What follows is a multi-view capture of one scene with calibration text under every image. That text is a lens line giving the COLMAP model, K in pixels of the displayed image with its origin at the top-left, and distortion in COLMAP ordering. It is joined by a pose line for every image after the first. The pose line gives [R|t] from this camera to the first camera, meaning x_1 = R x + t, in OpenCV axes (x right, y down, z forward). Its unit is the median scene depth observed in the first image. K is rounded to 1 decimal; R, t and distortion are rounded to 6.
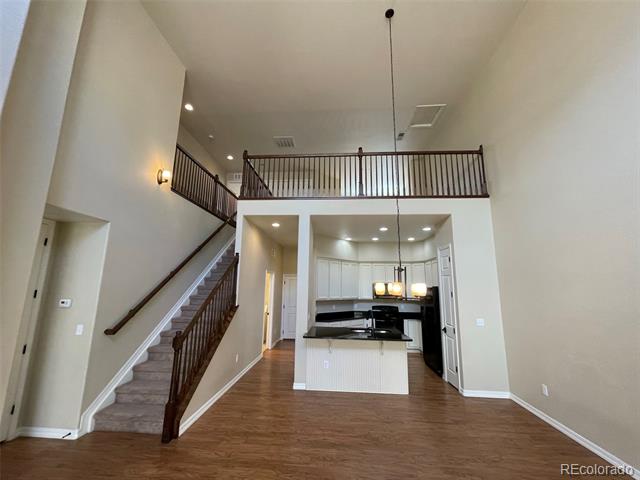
lens RADIAL K [[257.5, 0, 316.0], [0, 257.5, 240.9], [0, 0, 1]] dist [-0.003291, 0.000297]
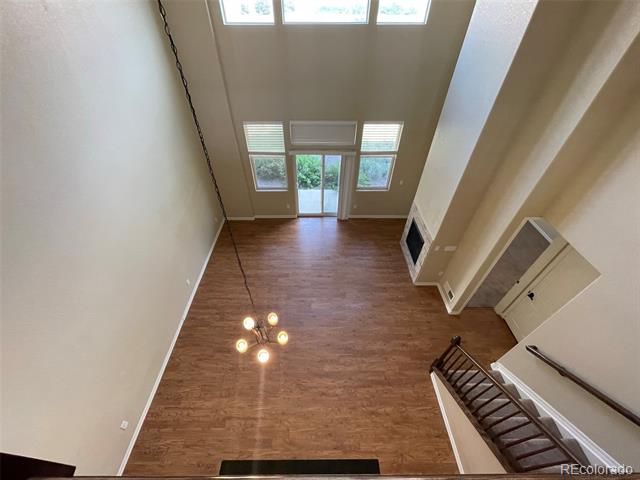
lens RADIAL K [[257.5, 0, 317.5], [0, 257.5, 240.8], [0, 0, 1]] dist [-0.003291, 0.000297]
pose [[-0.996550, 0.038537, -0.073507, 0.120333], [-0.008049, 0.836618, 0.547727, -0.423700], [0.082605, 0.546429, -0.833421, 1.071858]]
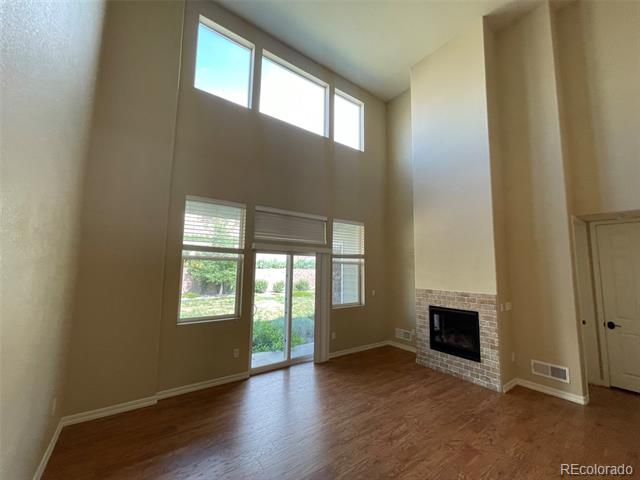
lens RADIAL K [[257.5, 0, 318.6], [0, 257.5, 239.6], [0, 0, 1]] dist [-0.003291, 0.000297]
pose [[-0.764993, -0.098981, -0.636387, 0.518381], [0.084124, 0.964297, -0.251106, 0.110057], [0.638521, -0.245630, -0.729354, 0.537371]]
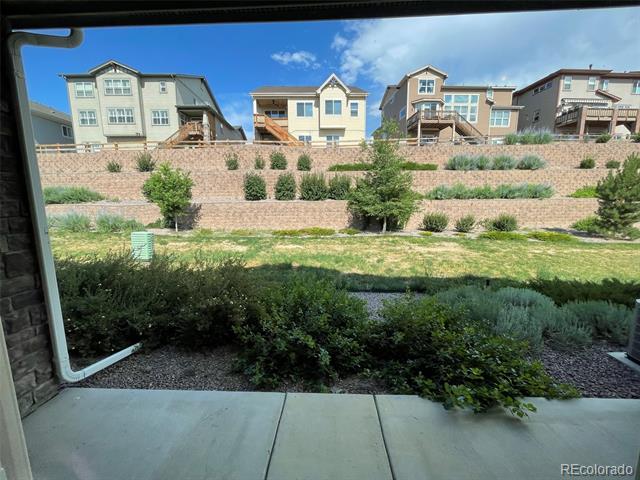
lens RADIAL K [[257.5, 0, 318.9], [0, 257.5, 239.4], [0, 0, 1]] dist [-0.003291, 0.000297]
pose [[-0.999307, -0.003254, -0.037070, 0.060001], [-0.001848, 0.999280, -0.037906, 0.033144], [0.037166, -0.037811, -0.998594, -0.238053]]
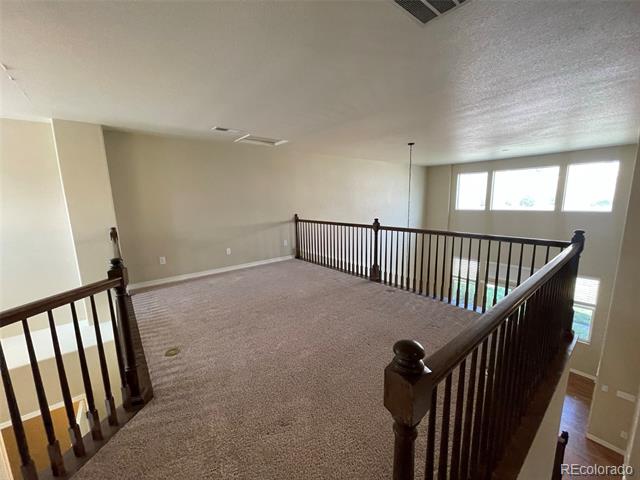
lens RADIAL K [[257.5, 0, 320.3], [0, 257.5, 241.6], [0, 0, 1]] dist [-0.003291, 0.000297]
pose [[-0.687915, -0.118214, 0.716099, -0.315039], [-0.114542, 0.991965, 0.053720, -0.332310], [-0.716696, -0.045068, -0.695928, 1.783610]]
